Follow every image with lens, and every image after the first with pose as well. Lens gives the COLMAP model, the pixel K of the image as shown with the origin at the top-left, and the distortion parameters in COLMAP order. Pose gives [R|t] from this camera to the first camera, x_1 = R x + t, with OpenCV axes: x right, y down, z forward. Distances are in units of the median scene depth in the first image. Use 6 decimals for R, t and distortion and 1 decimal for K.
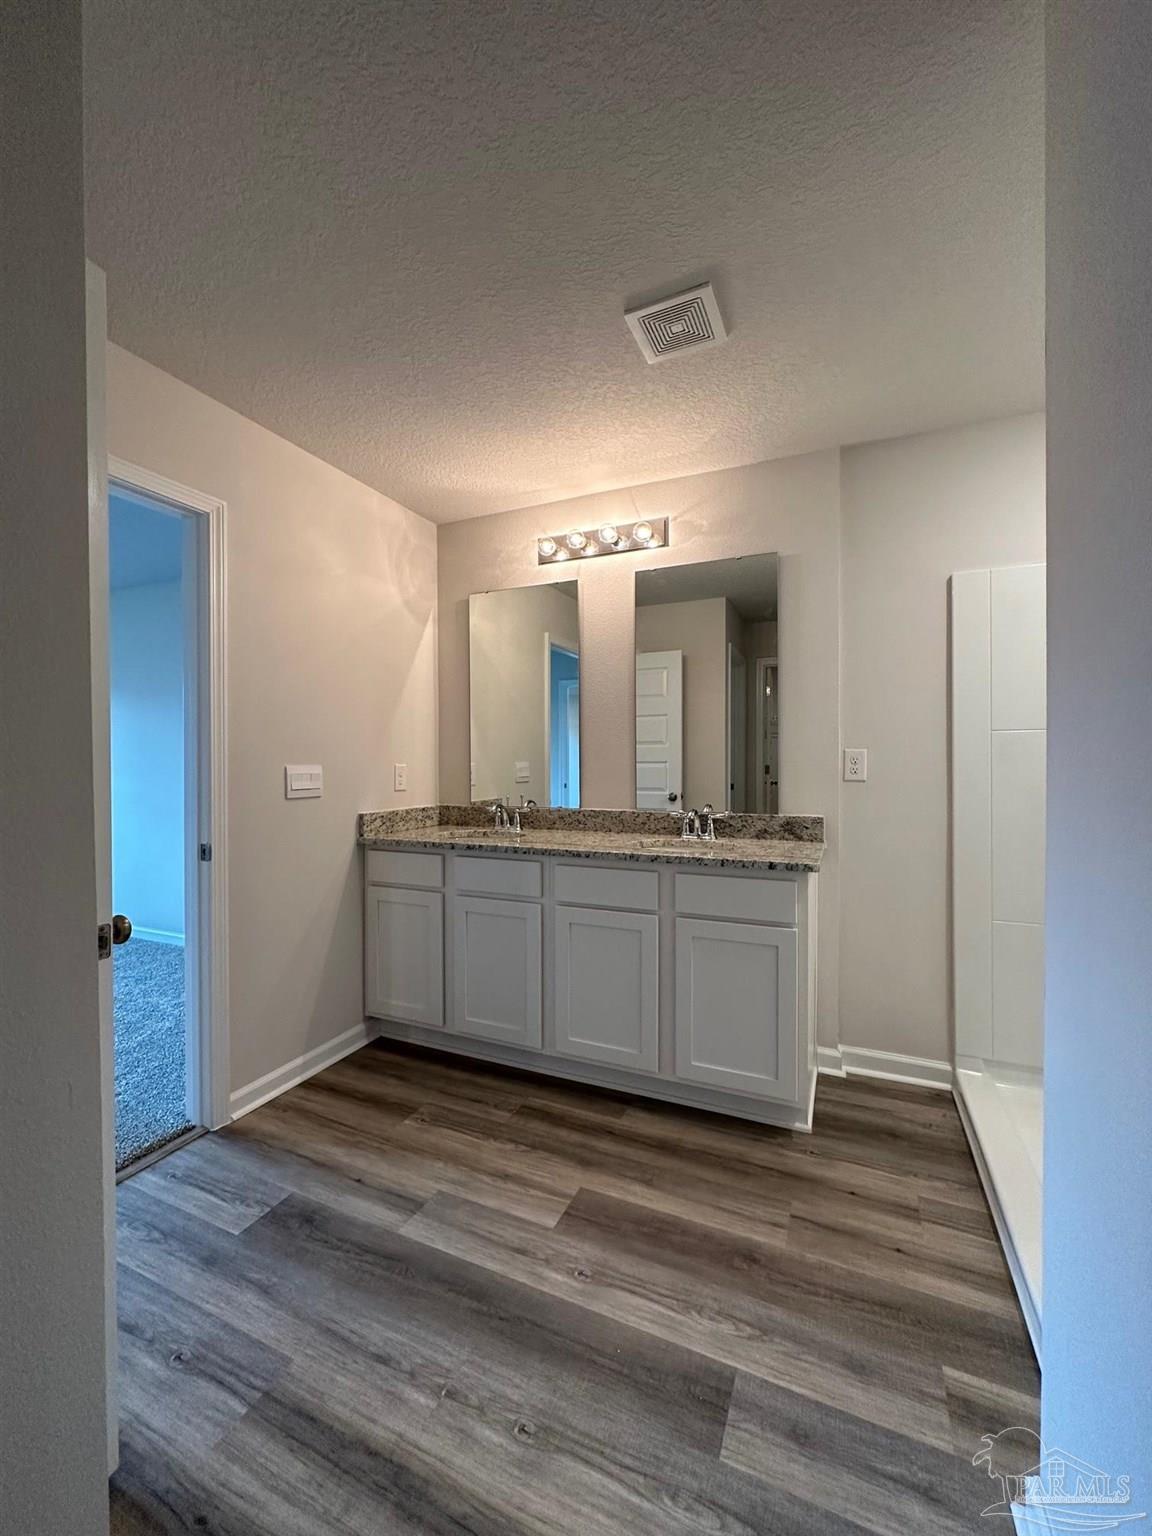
lens RADIAL K [[613.2, 0, 575.6], [0, 613.2, 765.5], [0, 0, 1]] dist [-0.001281, 0.000265]
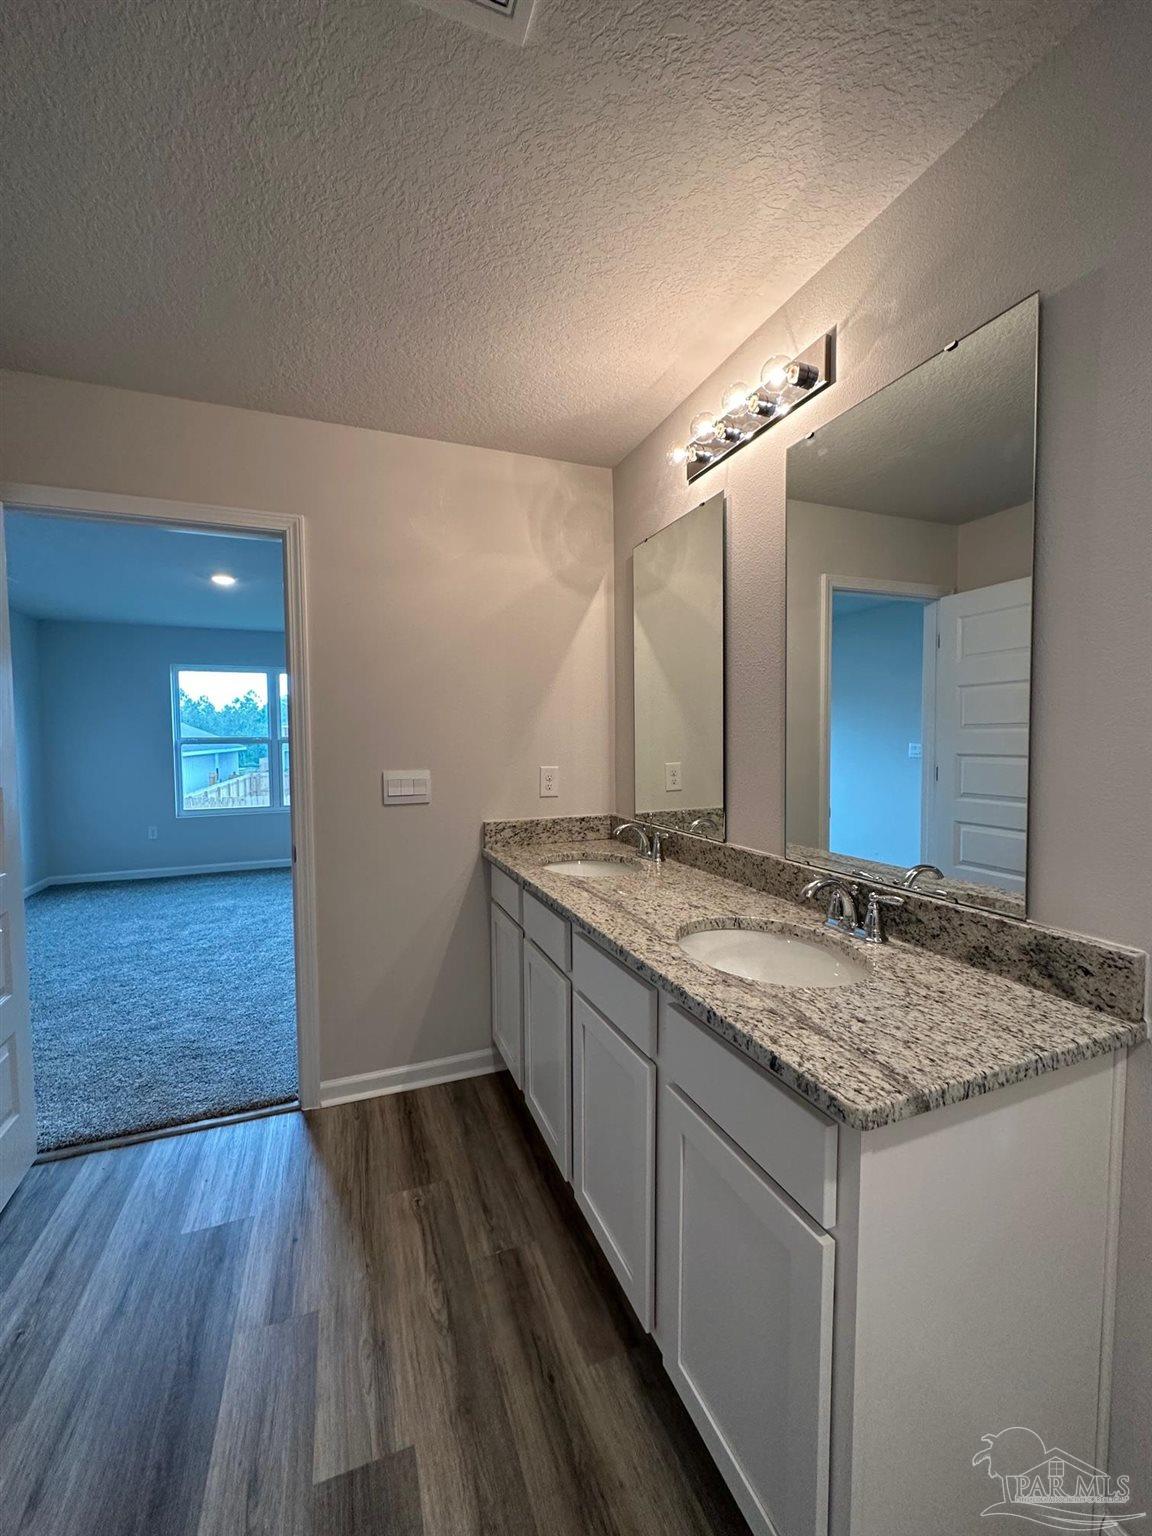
lens RADIAL K [[613.2, 0, 575.6], [0, 613.2, 765.5], [0, 0, 1]] dist [-0.001281, 0.000265]
pose [[0.716536, 0.030155, -0.696898, 0.471064], [0.001511, 0.998996, 0.044781, -0.057285], [0.697549, -0.033140, 0.715771, 0.560201]]
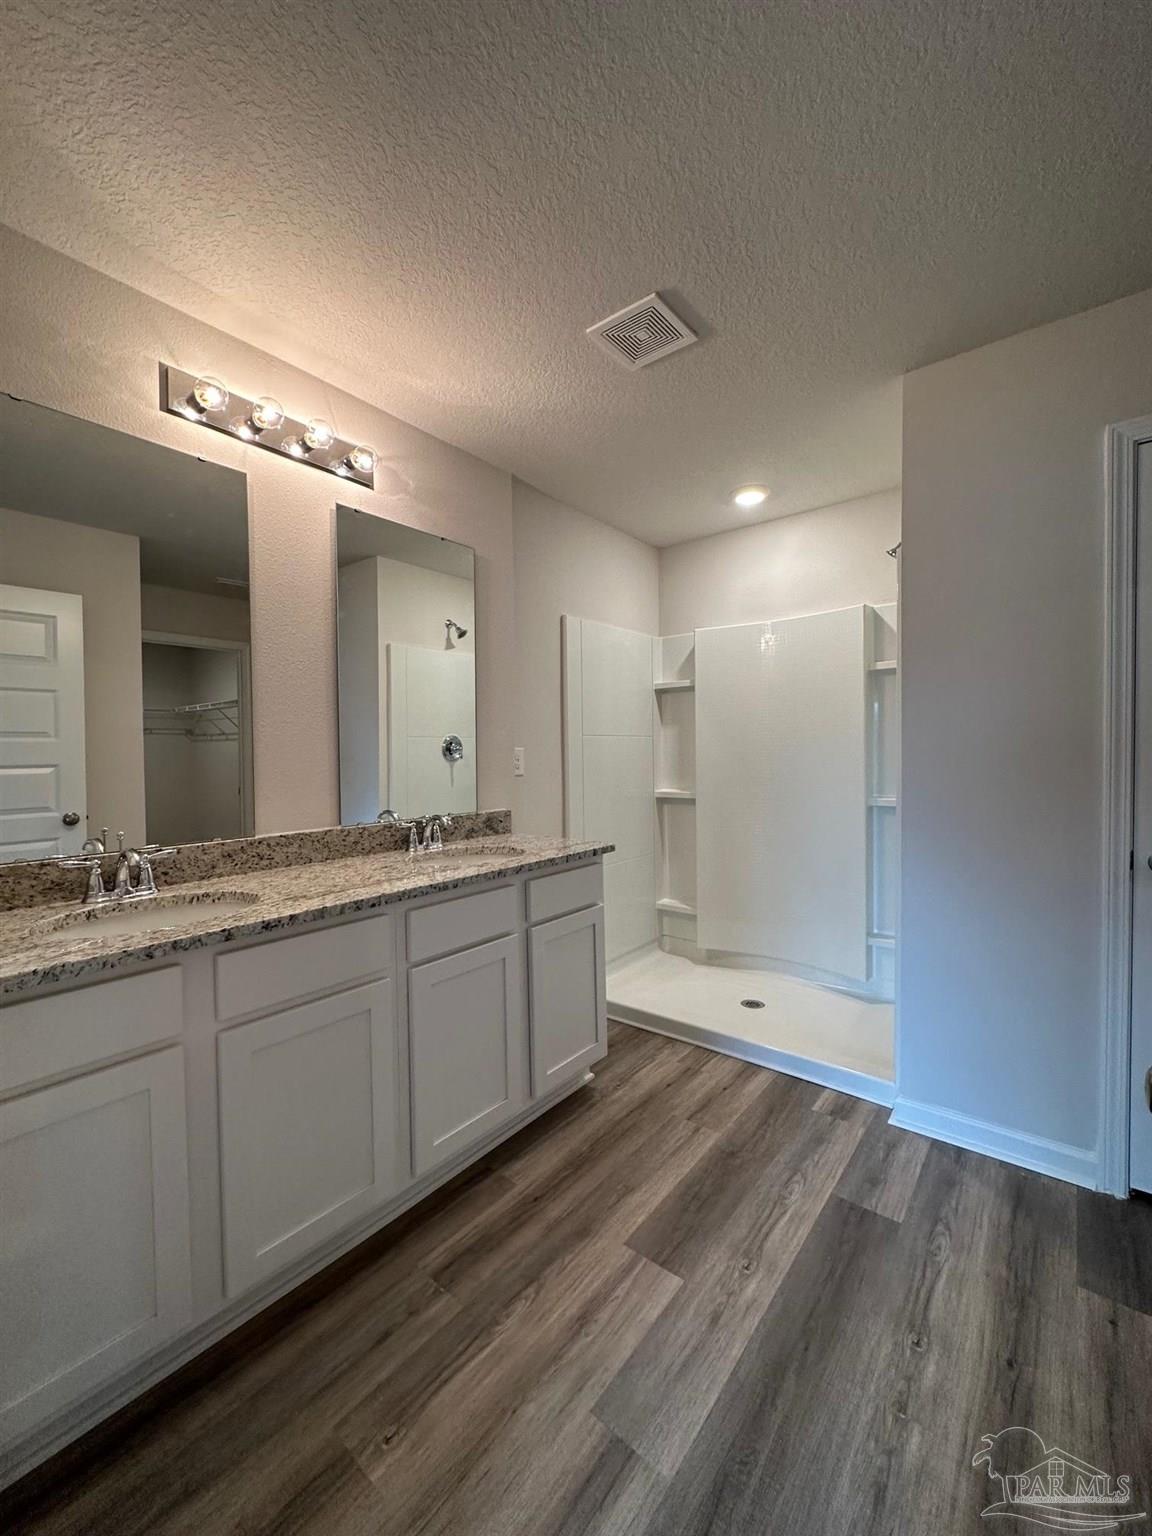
lens RADIAL K [[613.2, 0, 575.6], [0, 613.2, 765.5], [0, 0, 1]] dist [-0.001281, 0.000265]
pose [[0.253550, -0.017804, 0.967158, -0.701379], [0.016667, 0.999763, 0.014034, -0.008719], [-0.967179, 0.012561, 0.253787, 0.692453]]
